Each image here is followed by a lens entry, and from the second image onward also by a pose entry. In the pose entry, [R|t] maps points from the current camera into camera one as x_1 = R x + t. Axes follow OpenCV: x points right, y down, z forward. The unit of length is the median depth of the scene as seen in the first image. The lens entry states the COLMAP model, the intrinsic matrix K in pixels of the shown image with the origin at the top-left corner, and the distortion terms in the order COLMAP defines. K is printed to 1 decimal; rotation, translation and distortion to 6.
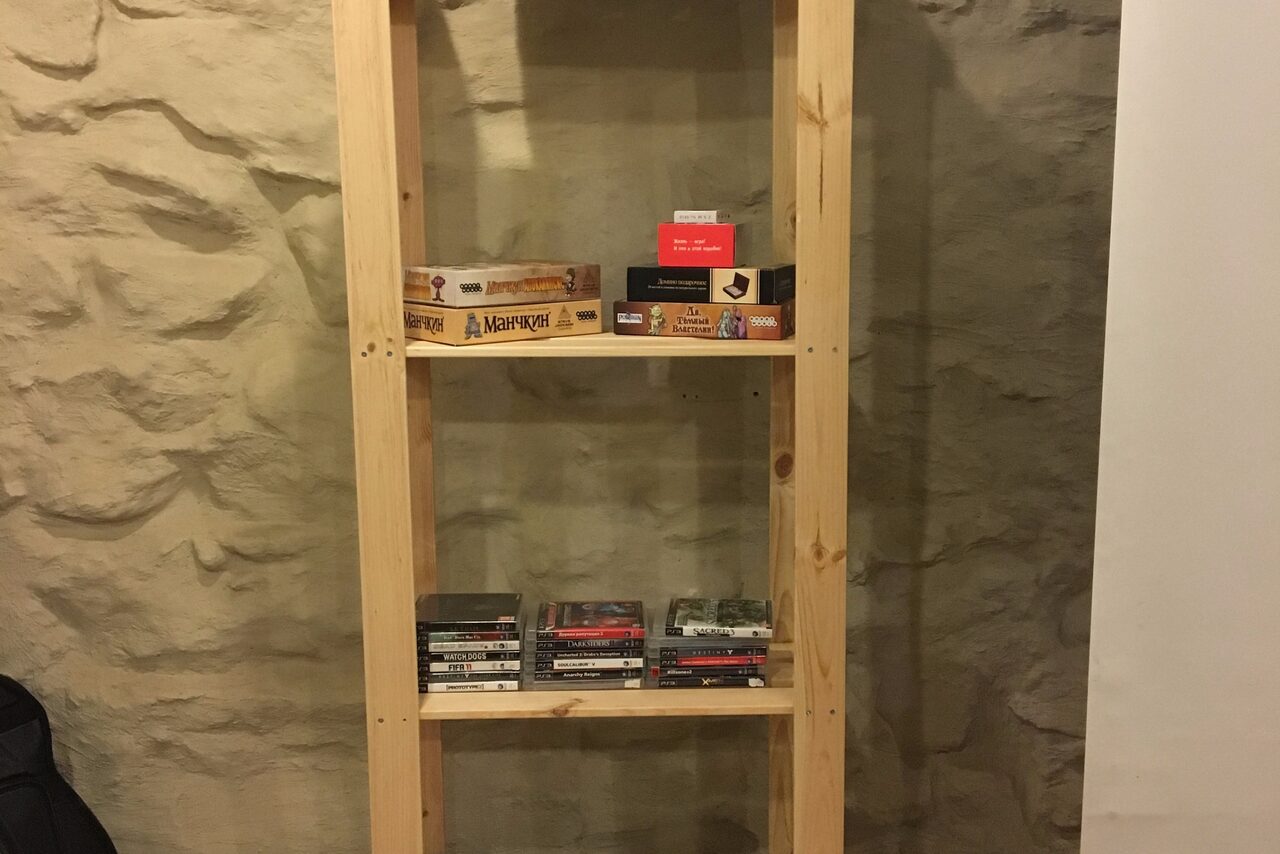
lens RADIAL K [[1423.3, 0, 640.0], [0, 1423.3, 427.0], [0, 0, 1]] dist [0.065835, -0.005512]
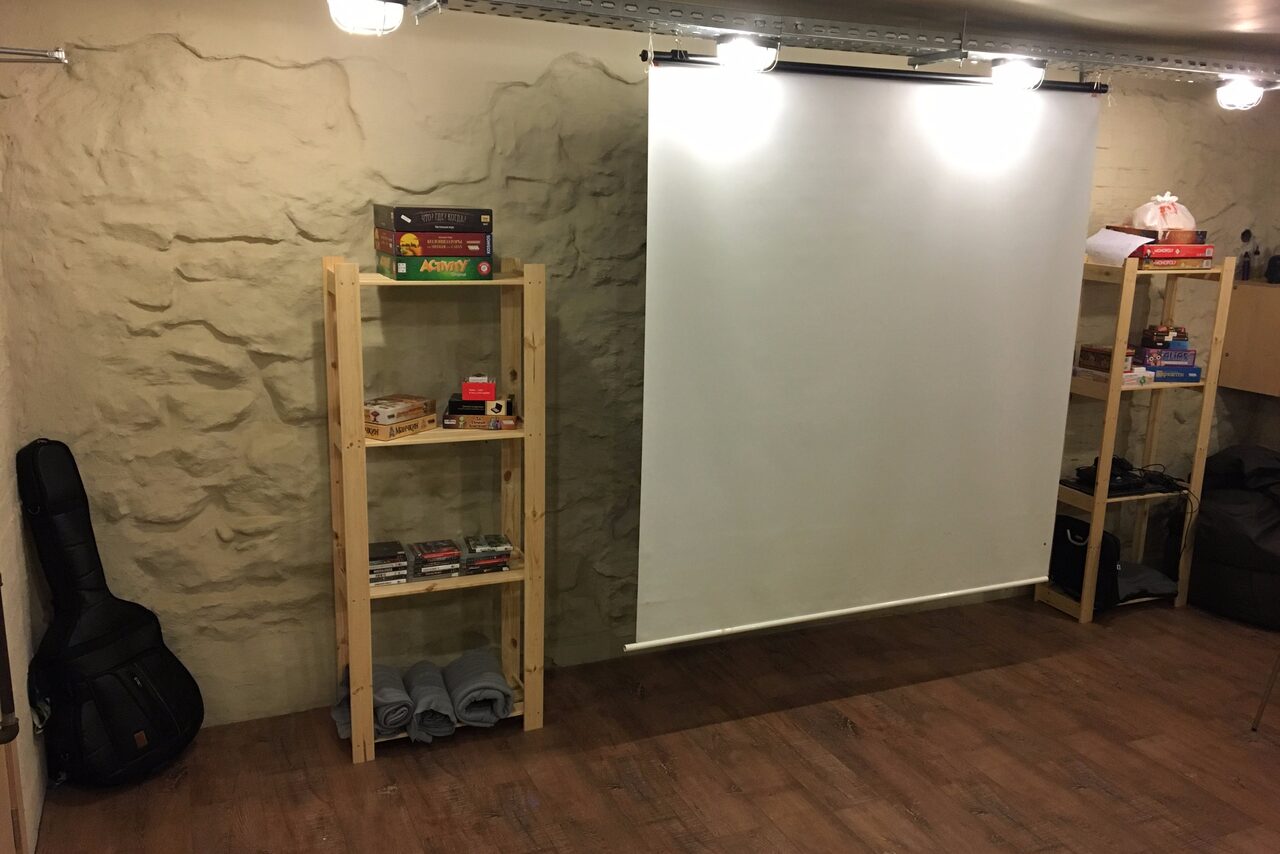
lens RADIAL K [[1100.4, 0, 640.0], [0, 1100.4, 427.0], [0, 0, 1]] dist [-0.001415, -0.004305]
pose [[0.925308, -0.053791, 0.375383, -0.348637], [0.033527, 0.997616, 0.060310, -0.145253], [-0.377733, -0.043220, 0.924906, -0.700924]]
